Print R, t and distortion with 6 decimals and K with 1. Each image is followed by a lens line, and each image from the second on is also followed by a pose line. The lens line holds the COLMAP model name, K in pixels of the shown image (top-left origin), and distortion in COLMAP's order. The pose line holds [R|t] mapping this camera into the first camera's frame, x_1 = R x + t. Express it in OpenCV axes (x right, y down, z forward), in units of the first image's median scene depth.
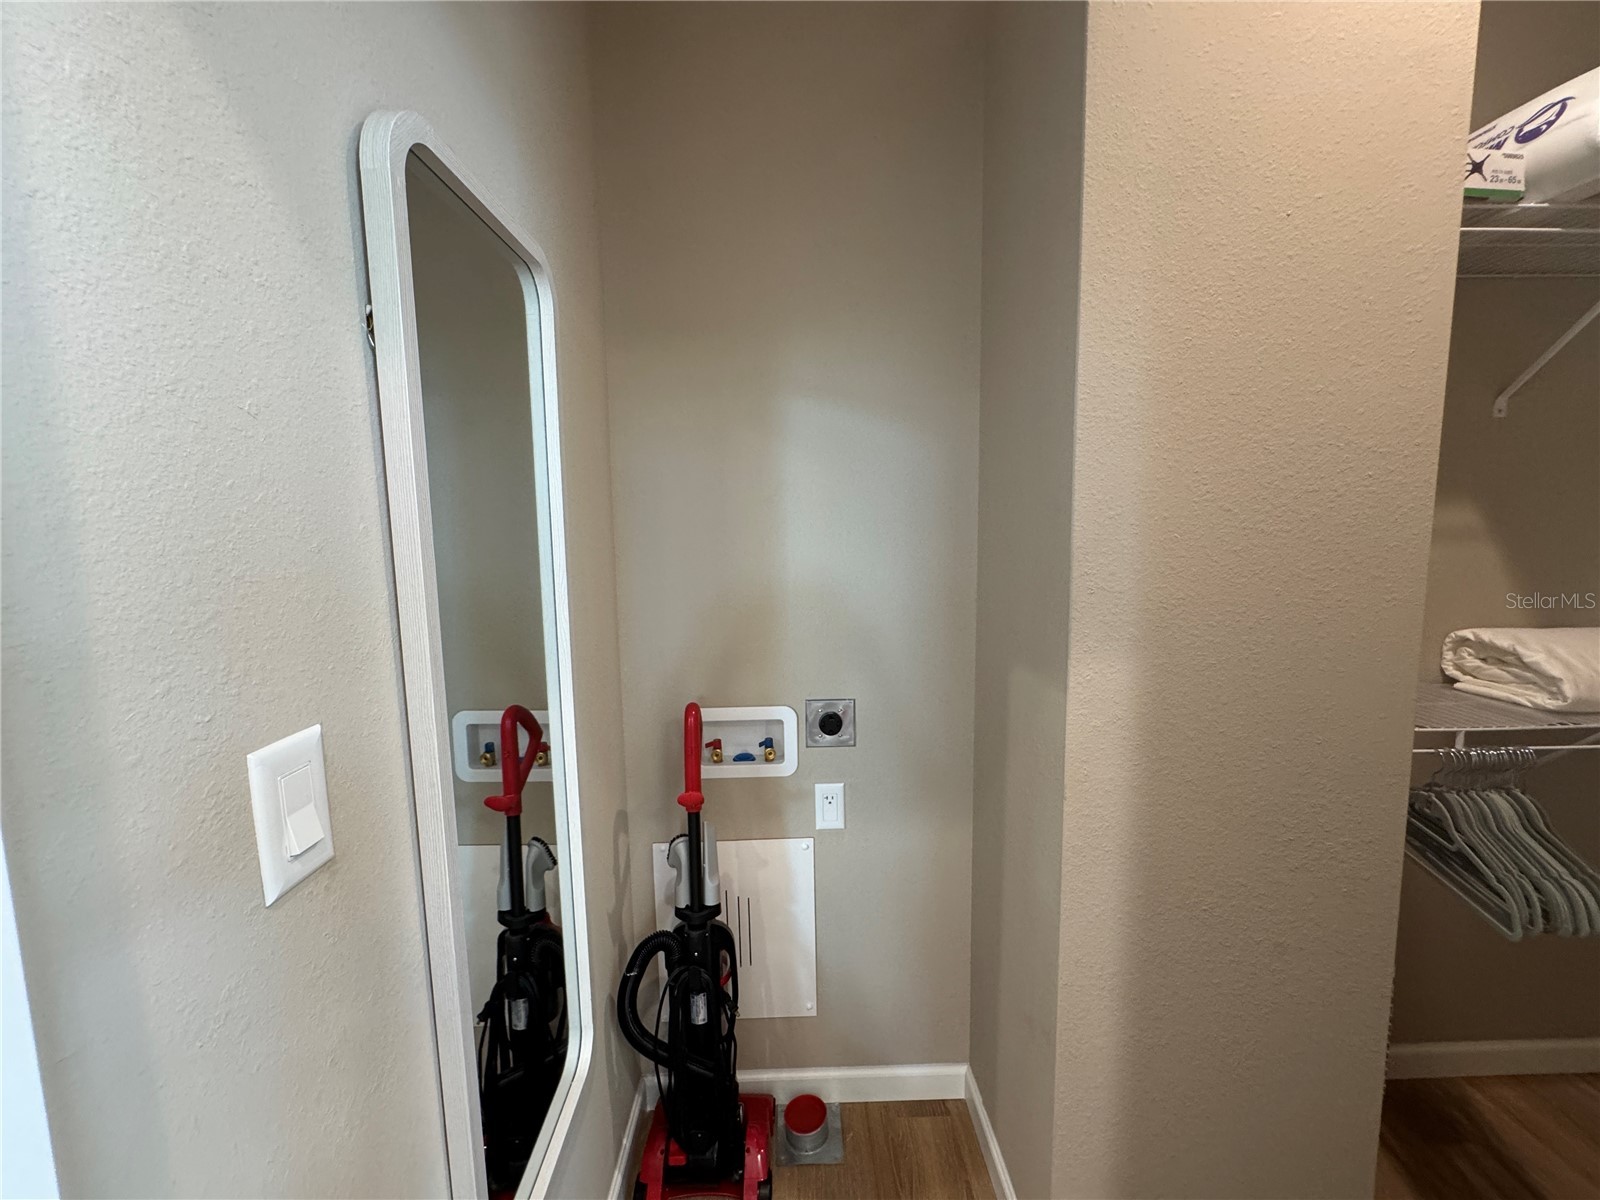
lens RADIAL K [[640.2, 0, 800.0], [0, 640.2, 600.0], [0, 0, 1]] dist [-0.002922, 0.000511]
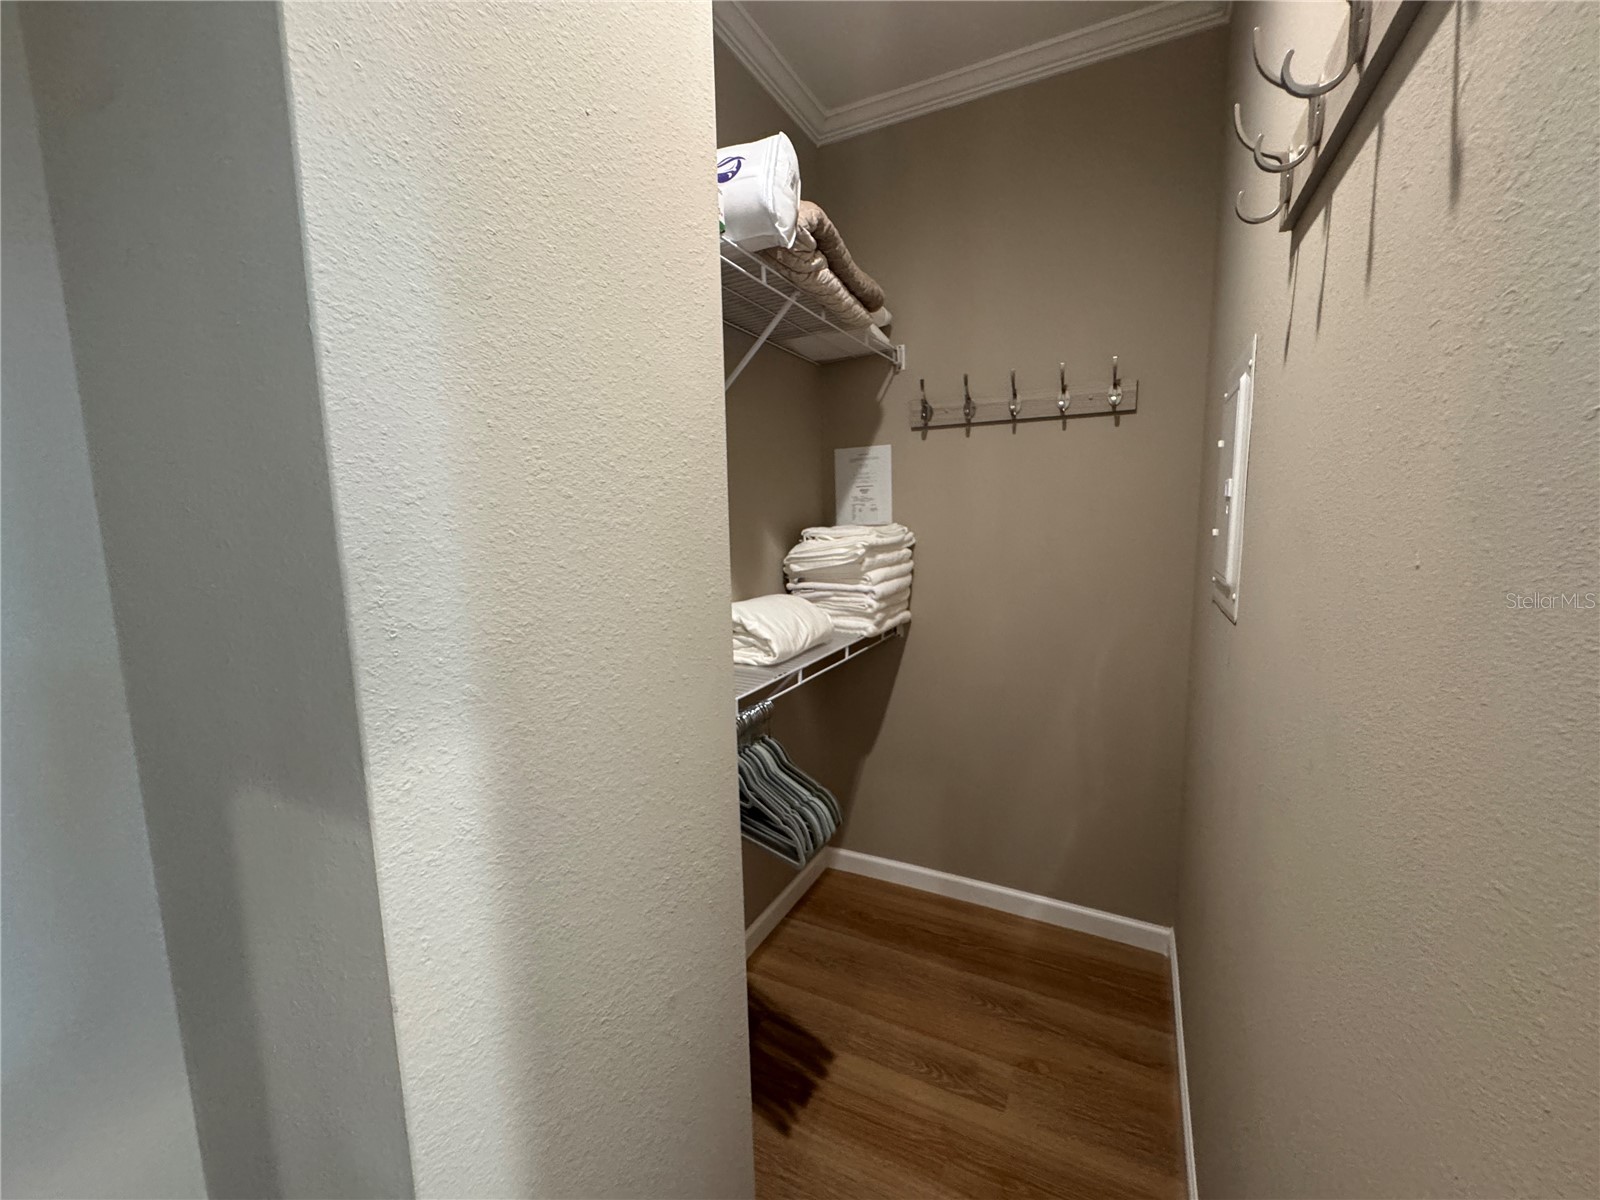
lens RADIAL K [[640.2, 0, 800.0], [0, 640.2, 600.0], [0, 0, 1]] dist [-0.002922, 0.000511]
pose [[0.471896, -0.109404, 0.874840, 0.131908], [0.108088, 0.991965, 0.065748, -0.039479], [-0.875003, 0.063534, 0.479930, 0.396178]]
